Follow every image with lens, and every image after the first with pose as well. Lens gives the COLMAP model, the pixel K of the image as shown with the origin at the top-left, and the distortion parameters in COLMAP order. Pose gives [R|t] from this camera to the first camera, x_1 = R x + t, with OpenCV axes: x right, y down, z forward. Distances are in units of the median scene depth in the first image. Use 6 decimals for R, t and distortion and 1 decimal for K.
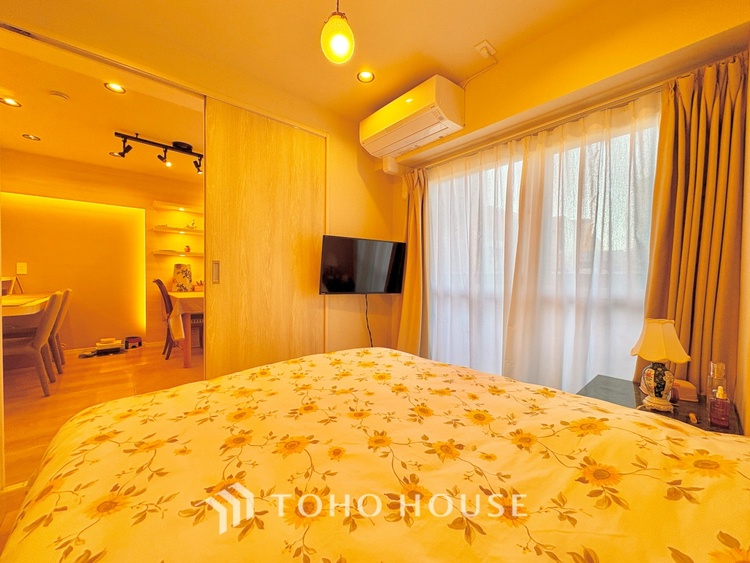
lens RADIAL K [[298.2, 0, 376.1], [0, 298.2, 281.5], [0, 0, 1]] dist [-0.000547, 0.000164]
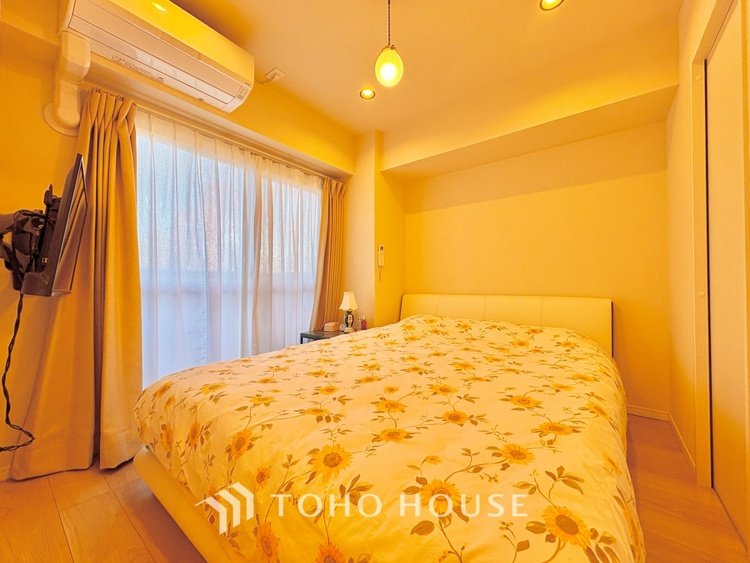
lens RADIAL K [[304.6, 0, 372.5], [0, 304.6, 292.1], [0, 0, 1]] dist [0.070813, 0.000014]
pose [[-0.198280, -0.036391, 0.979470, -1.003732], [0.015479, 0.999070, 0.040253, 0.042757], [-0.980023, 0.023142, -0.197533, 0.911732]]
